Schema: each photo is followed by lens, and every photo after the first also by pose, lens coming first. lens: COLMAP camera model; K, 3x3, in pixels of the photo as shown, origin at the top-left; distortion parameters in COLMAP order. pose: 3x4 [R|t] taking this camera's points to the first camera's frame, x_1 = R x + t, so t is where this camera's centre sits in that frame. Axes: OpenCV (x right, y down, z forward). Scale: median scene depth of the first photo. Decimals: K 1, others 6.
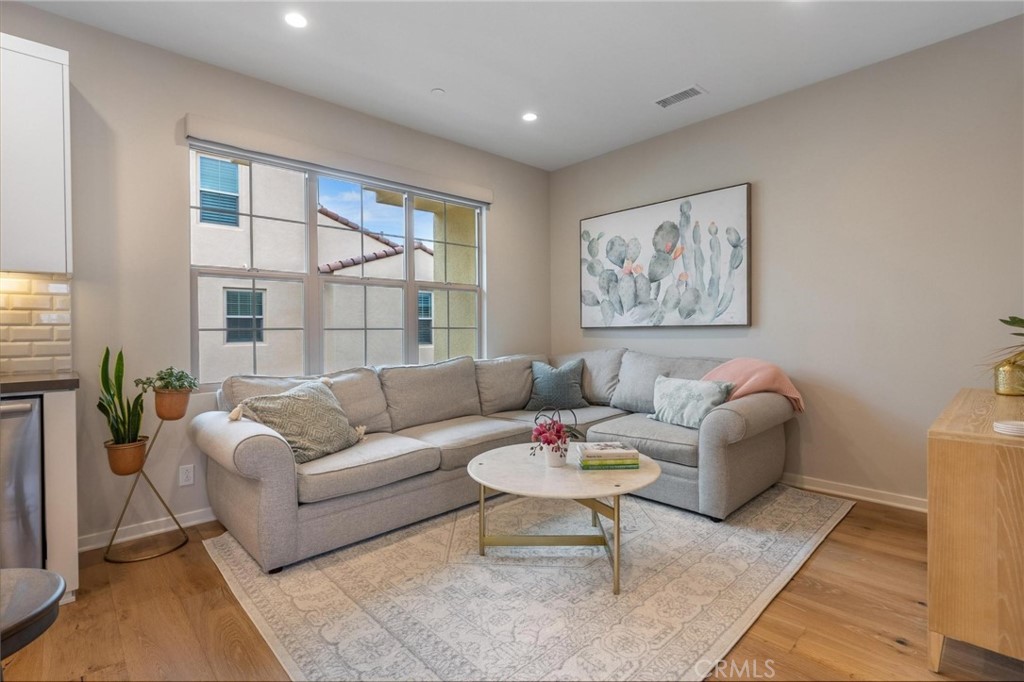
lens RADIAL K [[484.2, 0, 543.5], [0, 484.2, 334.5], [0, 0, 1]] dist [0.001676, -0.000856]
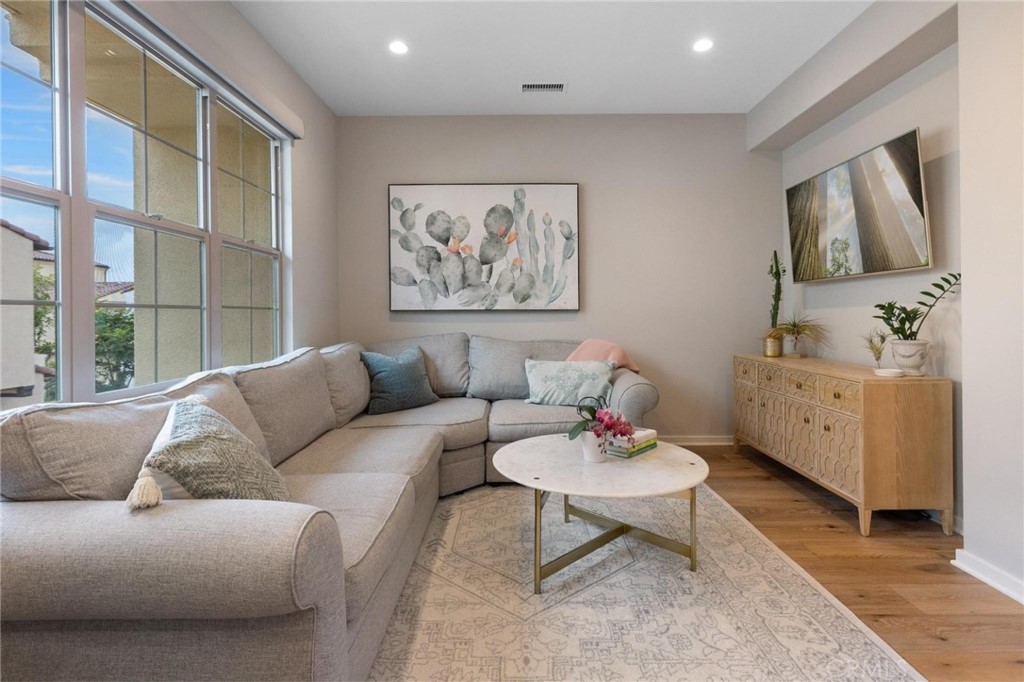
lens RADIAL K [[484.2, 0, 523.5], [0, 484.2, 318.3], [0, 0, 1]] dist [0.001676, -0.000856]
pose [[0.708339, 0.003252, 0.705865, -0.405930], [0.000338, 0.999988, -0.004946, 0.004537], [-0.705872, 0.003742, 0.708329, 0.259760]]
